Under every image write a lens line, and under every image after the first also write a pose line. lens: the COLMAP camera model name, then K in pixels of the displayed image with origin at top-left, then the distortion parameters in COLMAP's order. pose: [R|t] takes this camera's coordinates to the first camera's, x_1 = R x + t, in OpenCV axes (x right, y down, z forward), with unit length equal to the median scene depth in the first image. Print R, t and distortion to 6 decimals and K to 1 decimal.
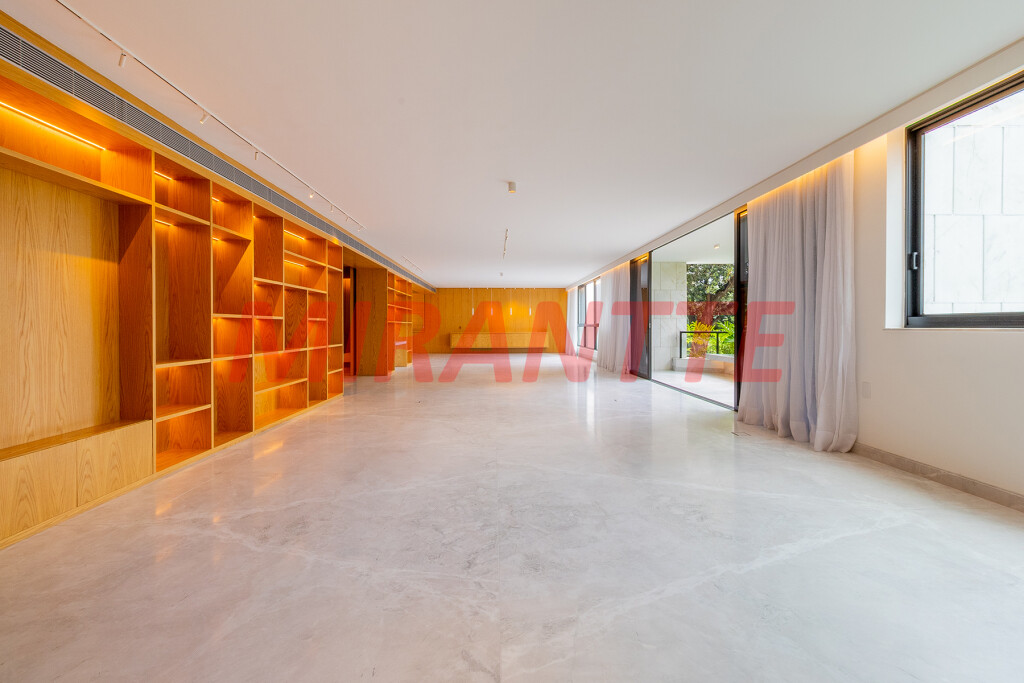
lens RADIAL K [[471.8, 0, 512.7], [0, 471.8, 338.7], [0, 0, 1]] dist [-0.000452, -0.000096]
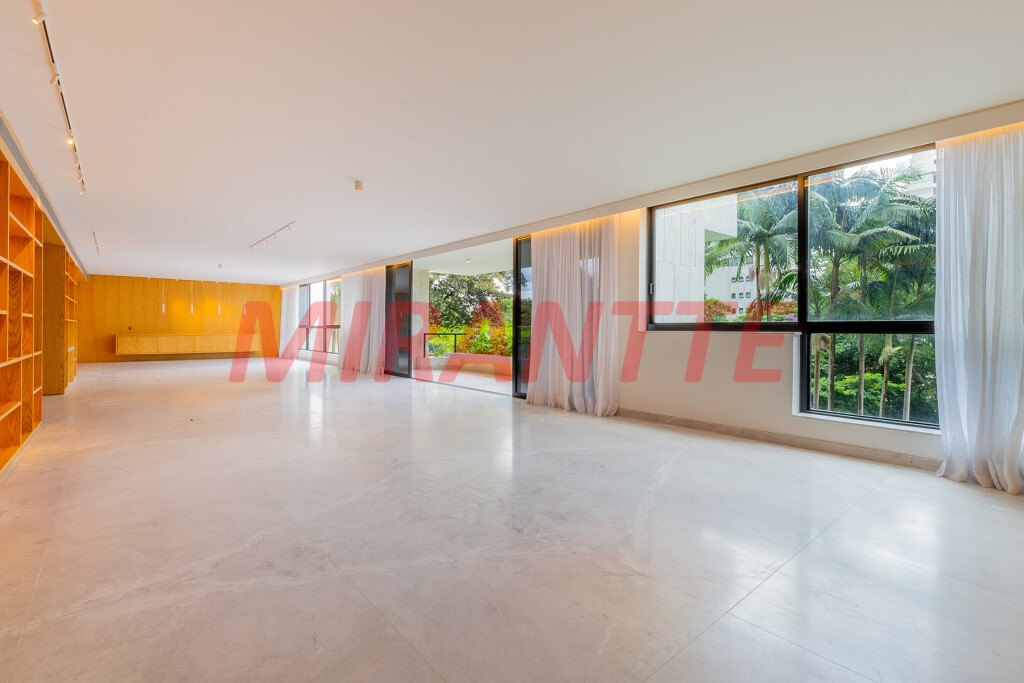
lens RADIAL K [[471.8, 0, 509.0], [0, 471.8, 332.3], [0, 0, 1]] dist [-0.000452, -0.000096]
pose [[0.785023, 0.002388, 0.619462, -0.311193], [0.008649, 0.999853, -0.014815, 0.000392], [-0.619406, 0.016988, 0.784887, 0.029538]]
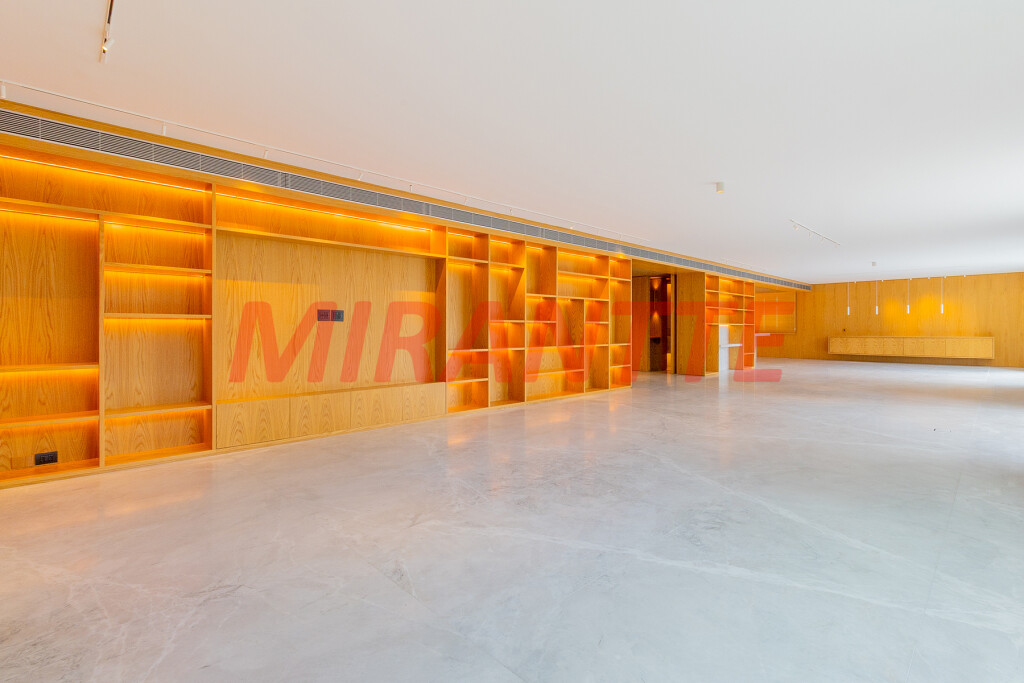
lens RADIAL K [[471.8, 0, 513.2], [0, 471.8, 335.2], [0, 0, 1]] dist [-0.000452, -0.000096]
pose [[0.660003, 0.013200, -0.751147, 0.388375], [-0.021582, 0.999766, -0.001394, -0.001158], [0.750953, 0.017132, 0.660133, 0.024337]]
